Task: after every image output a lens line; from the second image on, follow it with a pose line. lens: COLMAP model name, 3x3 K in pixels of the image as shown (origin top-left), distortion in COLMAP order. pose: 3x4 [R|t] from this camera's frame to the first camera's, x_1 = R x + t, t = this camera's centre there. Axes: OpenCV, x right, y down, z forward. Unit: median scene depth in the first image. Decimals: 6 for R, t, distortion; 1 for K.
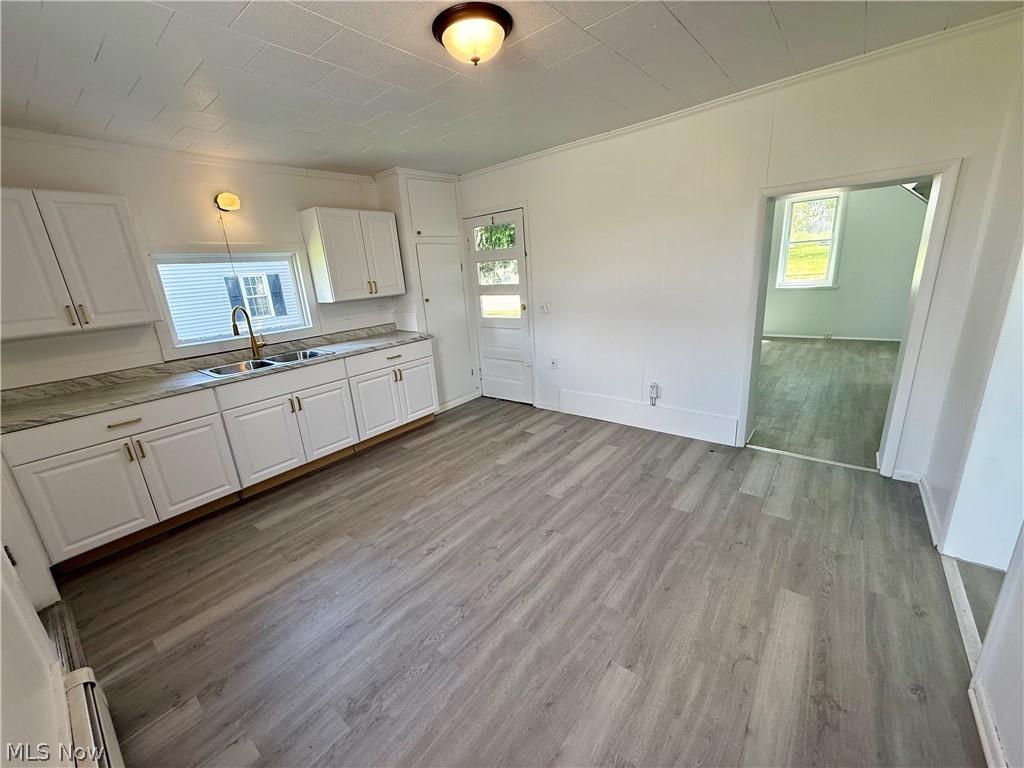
lens RADIAL K [[407.3, 0, 516.9], [0, 407.3, 380.7], [0, 0, 1]] dist [0.003552, -0.000807]
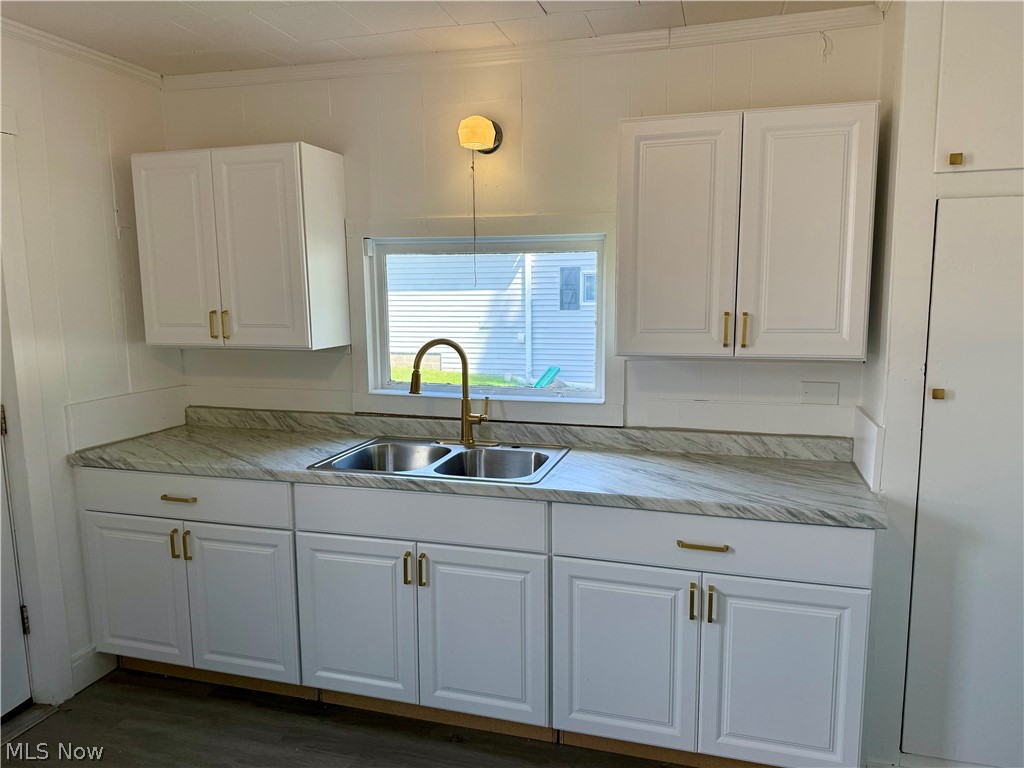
lens RADIAL K [[717.5, 0, 511.6], [0, 717.5, 383.8], [0, 0, 1]] dist [0.003768, -0.002394]
pose [[0.377876, 0.189820, -0.906189, 0.149348], [-0.269799, 0.958855, 0.088347, -0.216271], [0.885674, 0.211105, 0.413542, 0.683919]]
